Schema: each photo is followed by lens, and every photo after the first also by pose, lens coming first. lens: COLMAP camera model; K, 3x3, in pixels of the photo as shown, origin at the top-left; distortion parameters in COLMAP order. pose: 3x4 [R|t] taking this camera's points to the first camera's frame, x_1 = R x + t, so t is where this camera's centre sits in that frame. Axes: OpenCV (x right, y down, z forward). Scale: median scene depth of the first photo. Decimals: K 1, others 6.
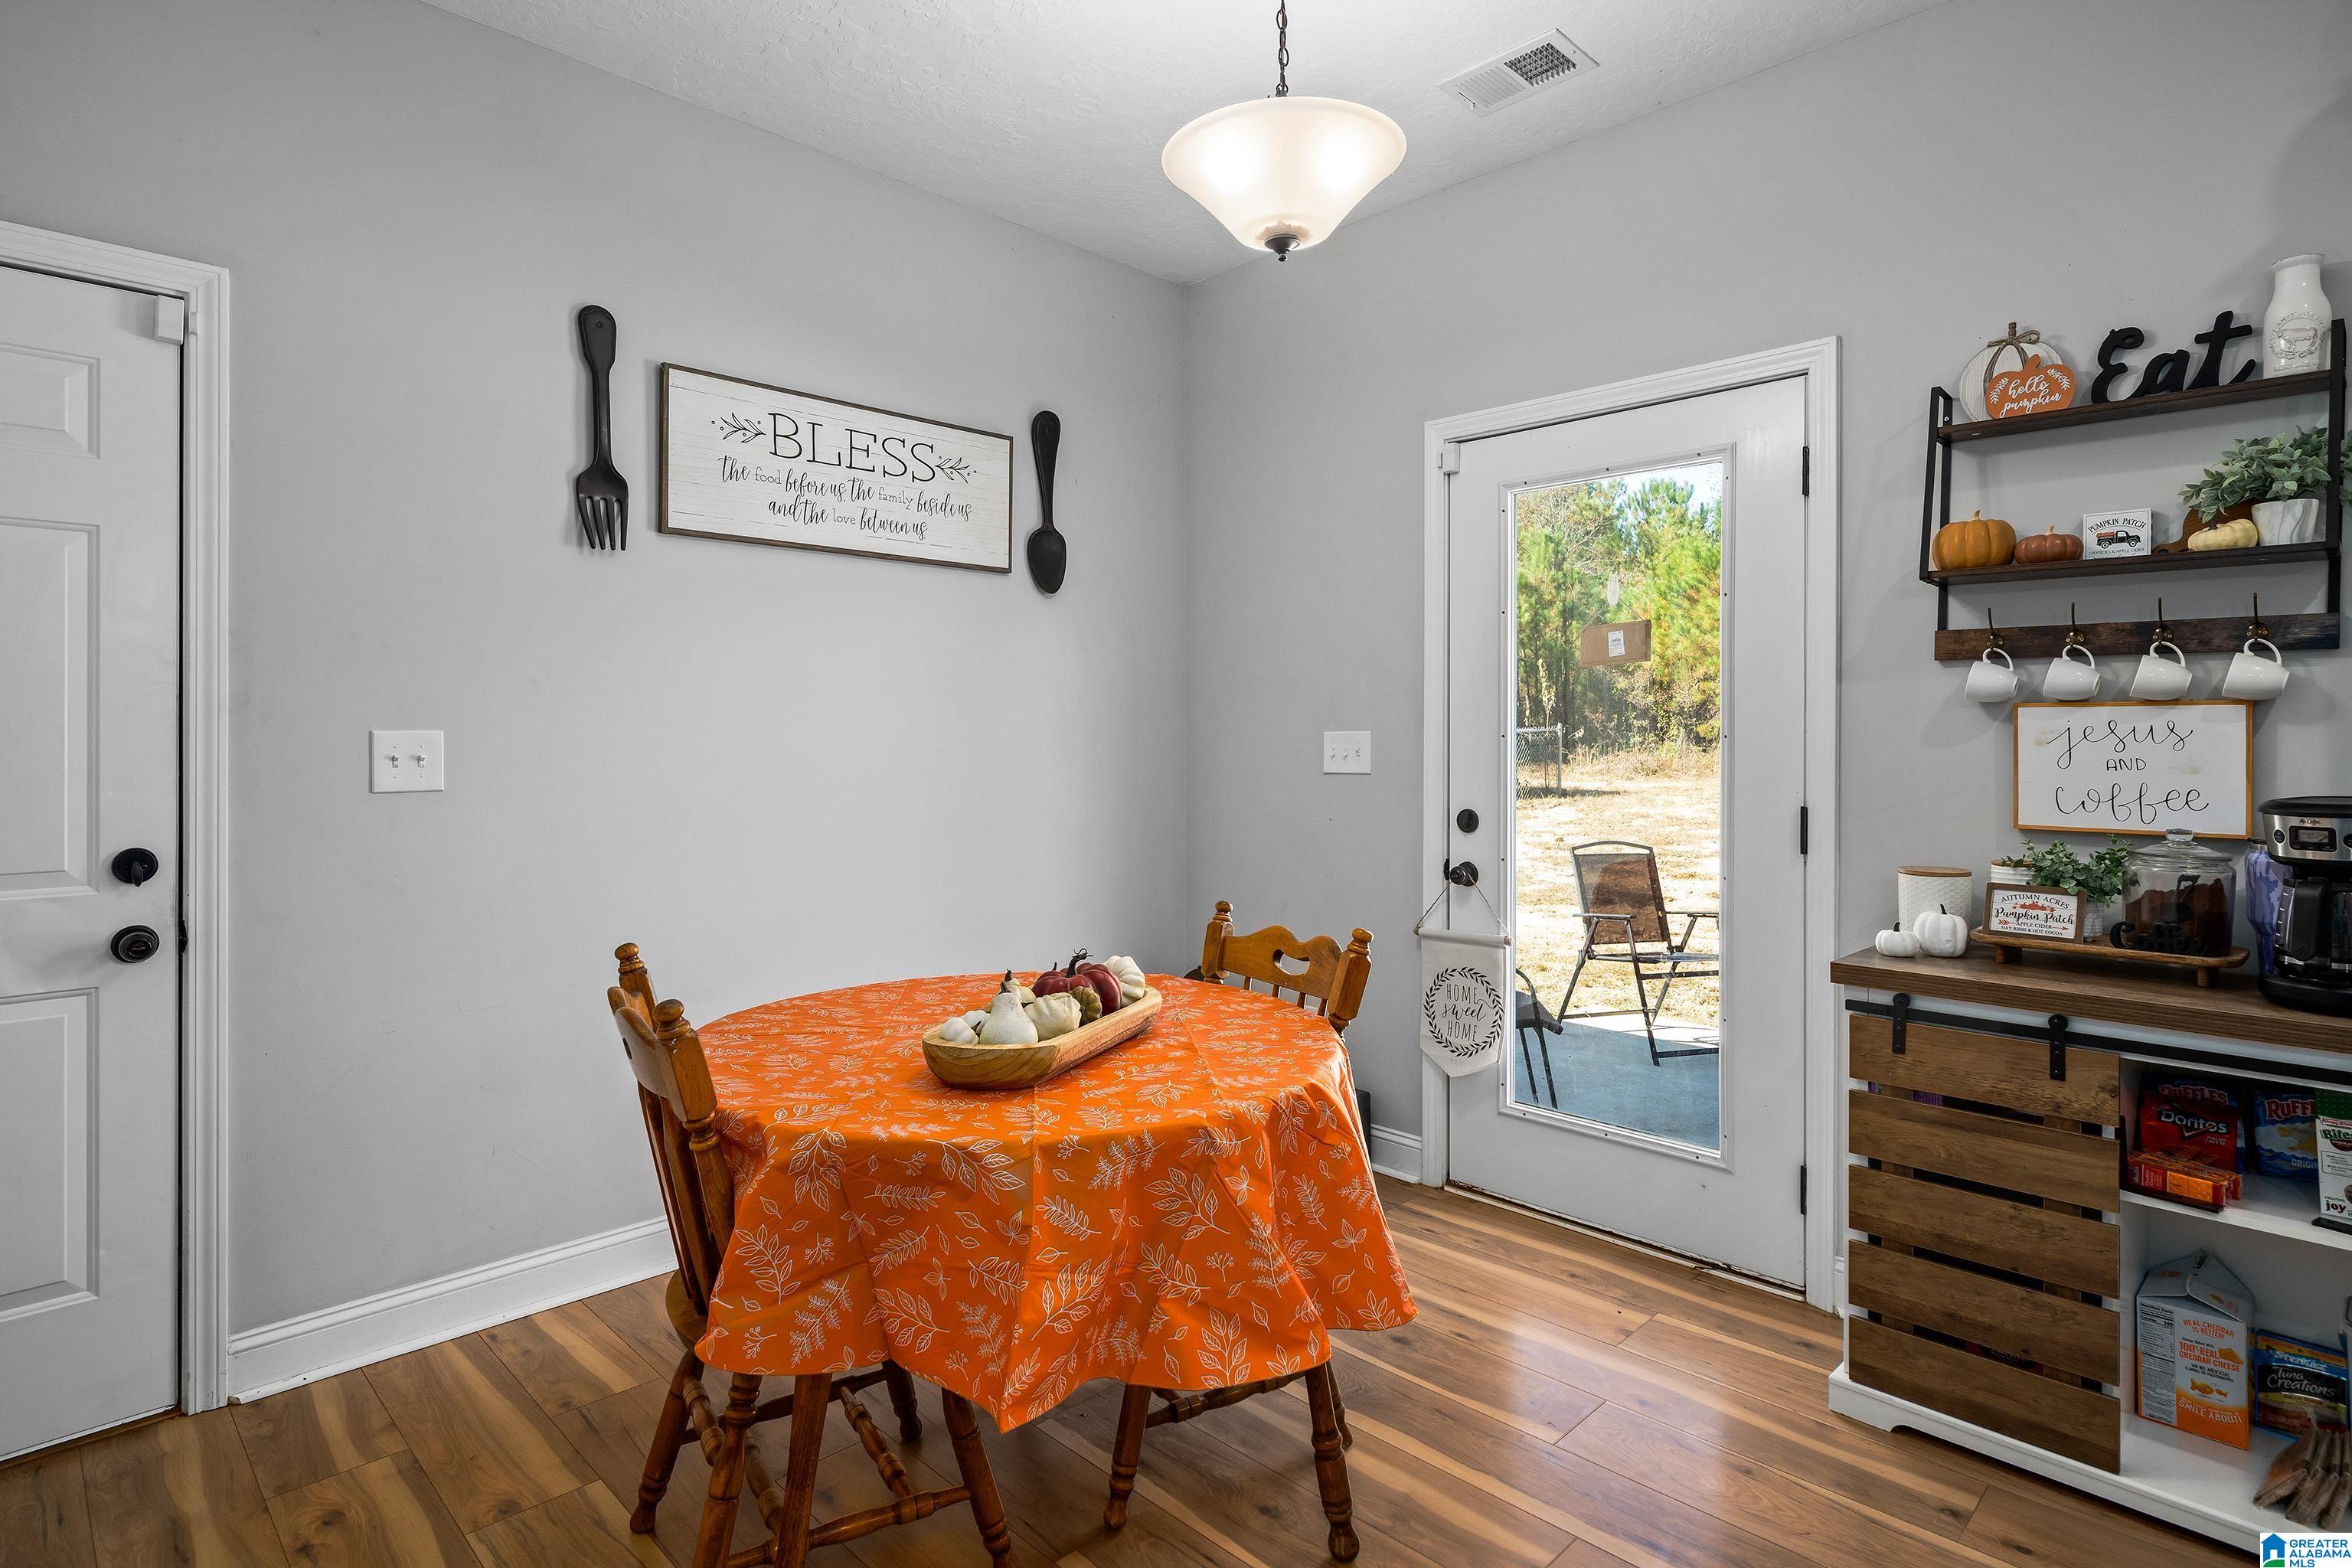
lens RADIAL K [[1212.2, 0, 1180.4], [0, 1212.2, 730.4], [0, 0, 1]] dist [-0.002011, -0.000680]
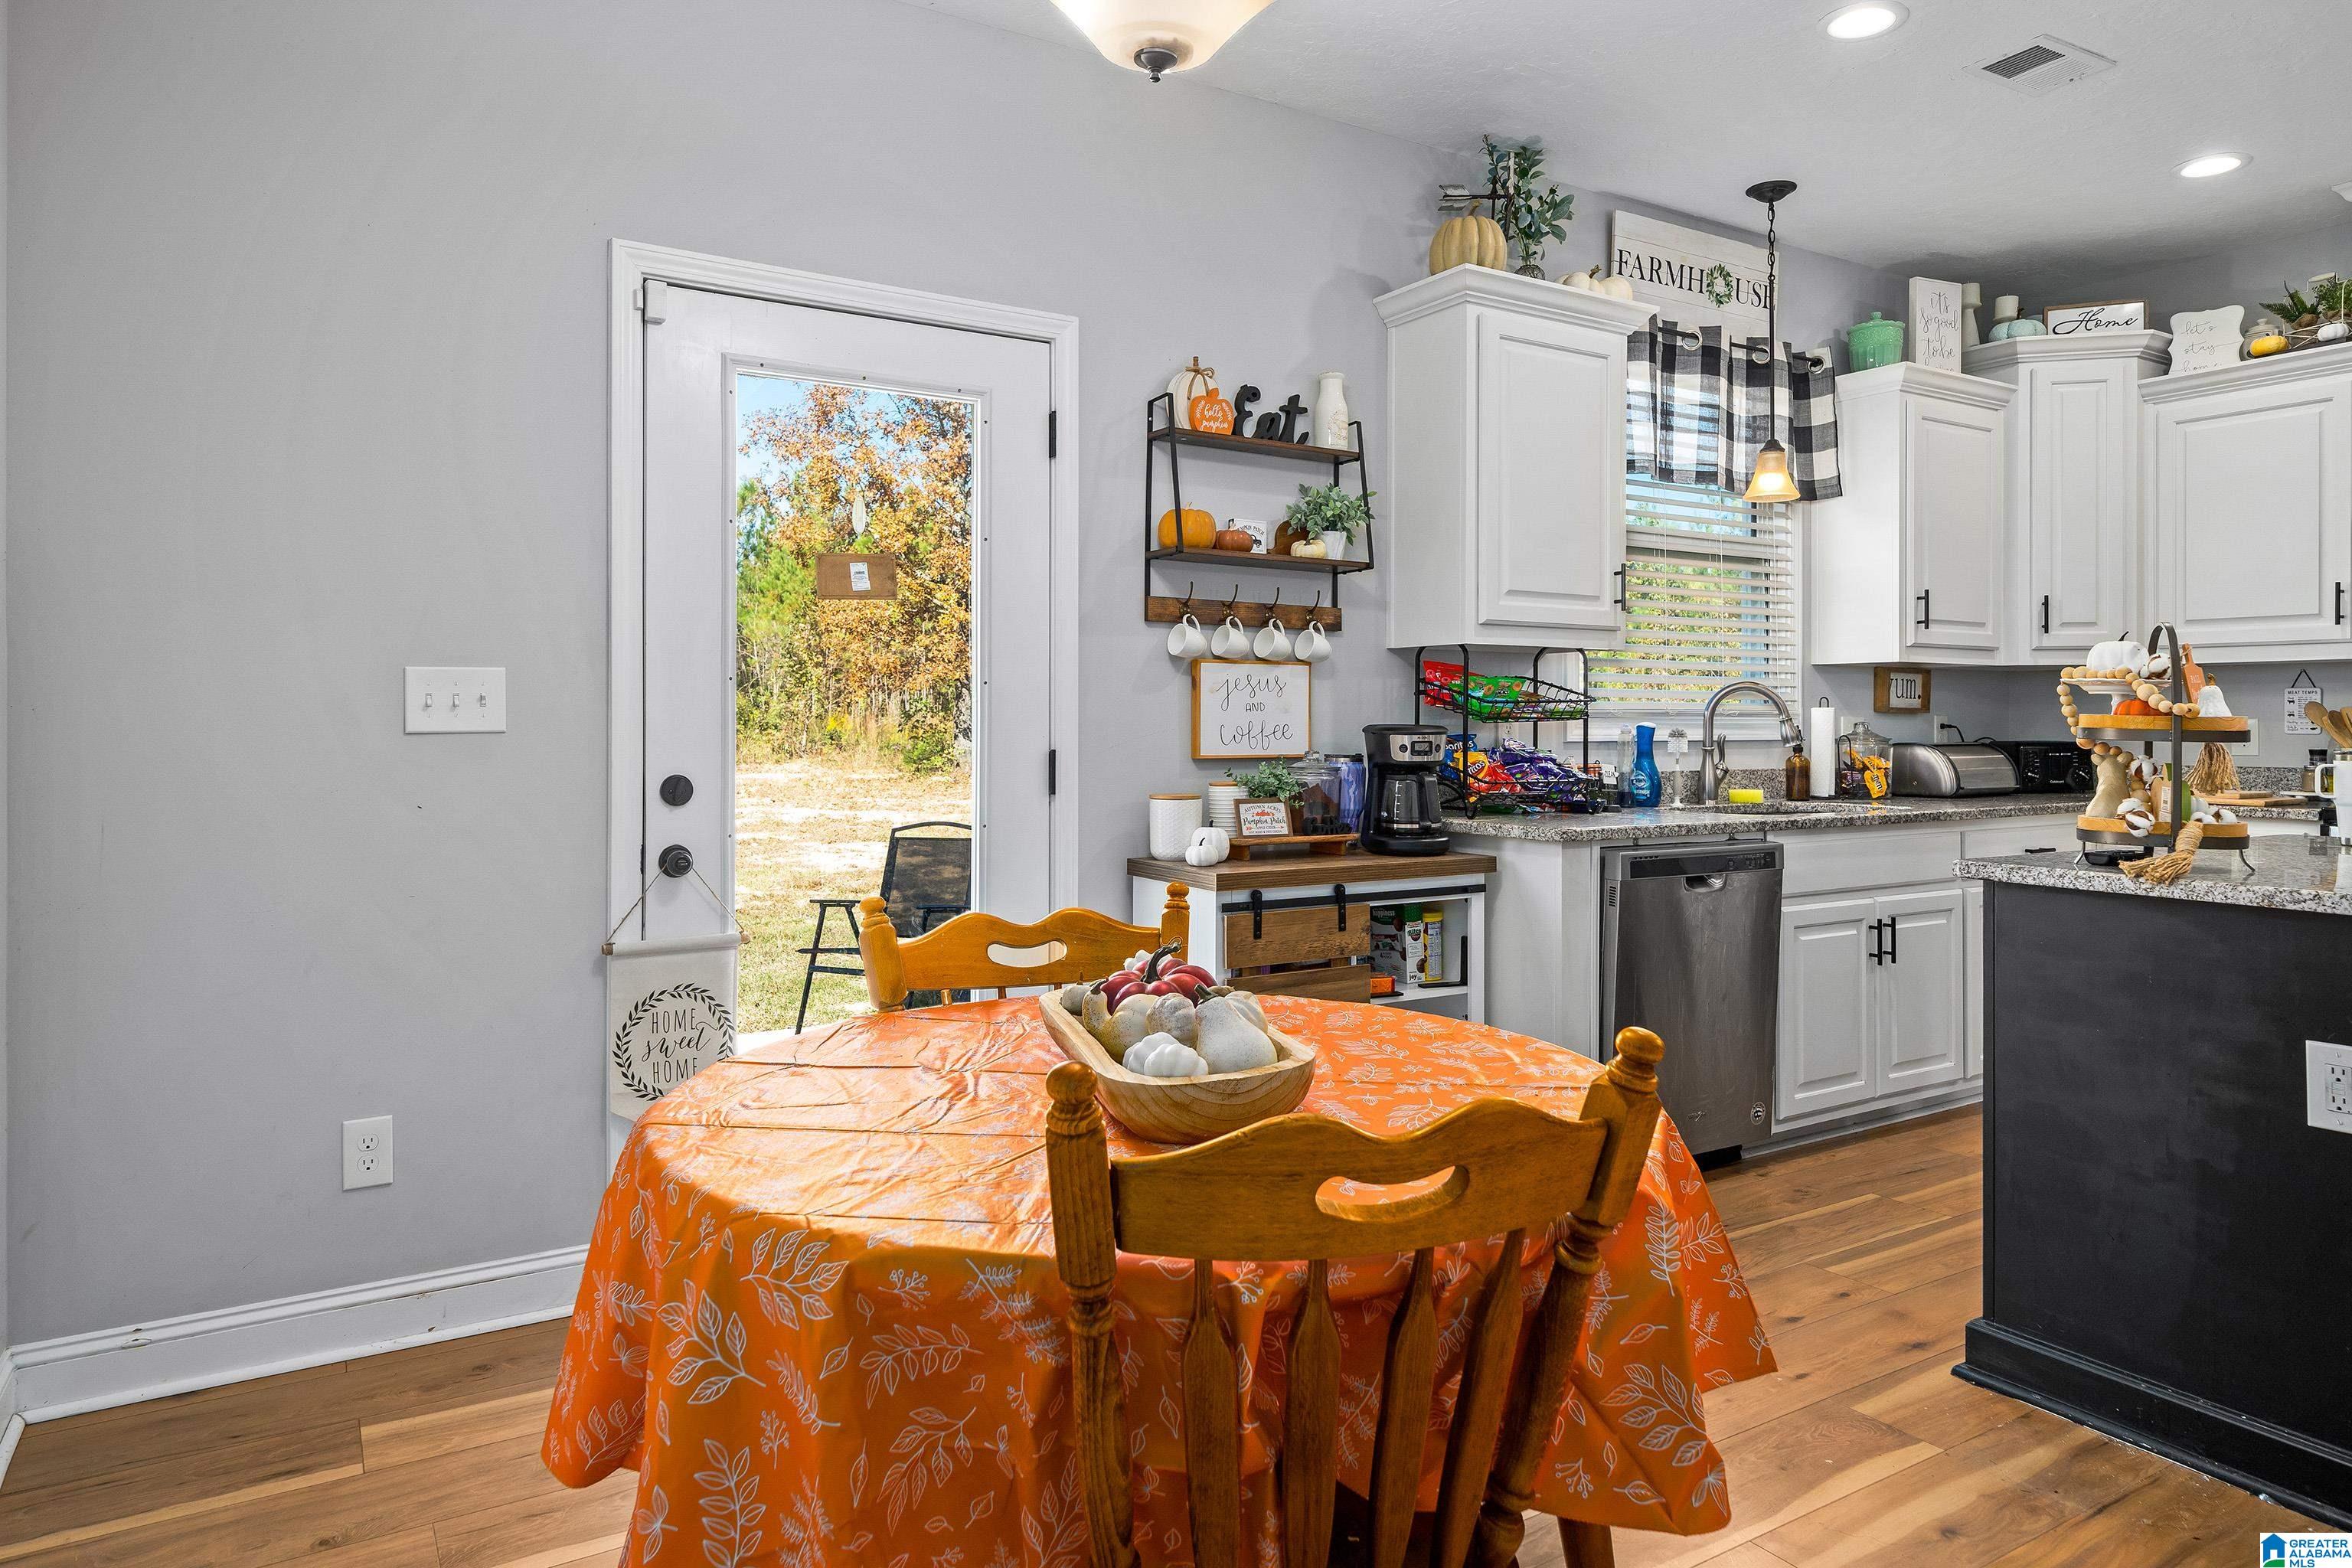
lens RADIAL K [[1438.8, 0, 1170.9], [0, 1438.8, 728.7], [0, 0, 1]] dist [0.010775, 0.000494]
pose [[0.229264, -0.006116, 0.973345, -0.797704], [-0.005070, 0.999959, 0.007478, 0.039651], [-0.973351, -0.006649, 0.229224, 0.702302]]
